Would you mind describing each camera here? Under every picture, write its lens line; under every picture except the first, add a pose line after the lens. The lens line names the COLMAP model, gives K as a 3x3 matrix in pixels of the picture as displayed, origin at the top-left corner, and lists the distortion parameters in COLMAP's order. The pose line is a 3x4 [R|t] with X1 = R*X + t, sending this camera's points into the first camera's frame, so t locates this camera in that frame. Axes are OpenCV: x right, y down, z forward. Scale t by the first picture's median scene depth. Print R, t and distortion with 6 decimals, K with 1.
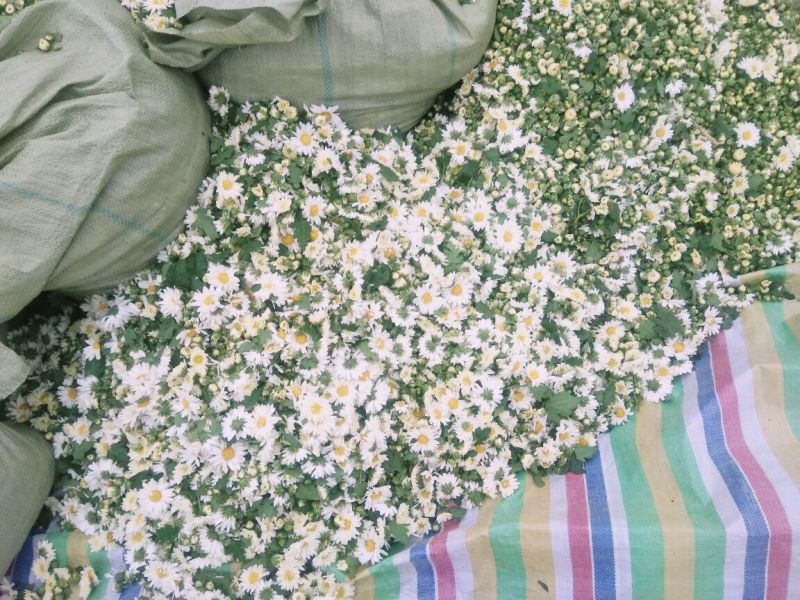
lens RADIAL K [[617.8, 0, 412.1], [0, 617.8, 295.2], [0, 0, 1]] dist [0.106228, -0.191347]
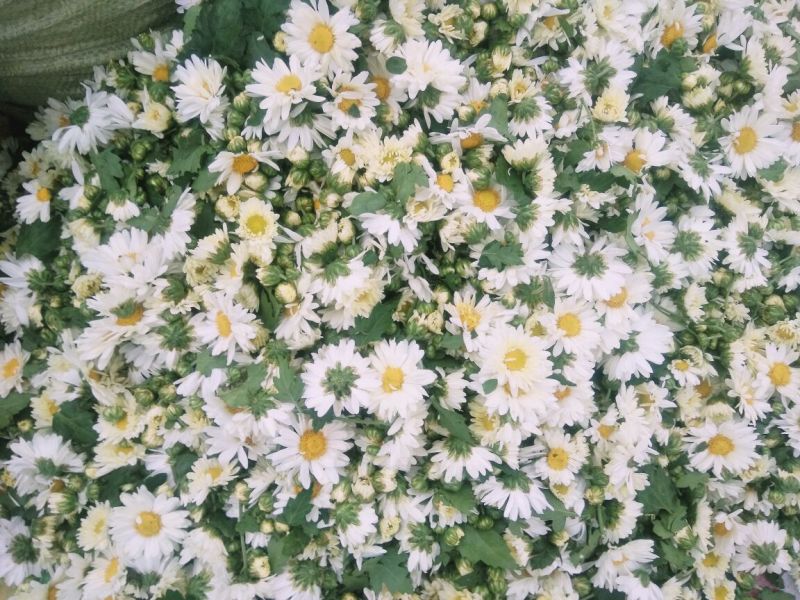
lens RADIAL K [[639.6, 0, 400.0], [0, 639.6, 300.0], [0, 0, 1]] dist [0.072656, -0.139659]
pose [[0.996051, 0.066193, -0.059168, -0.209408], [-0.063130, 0.996638, 0.052220, 0.122573], [0.062426, -0.048279, 0.996881, 0.549099]]
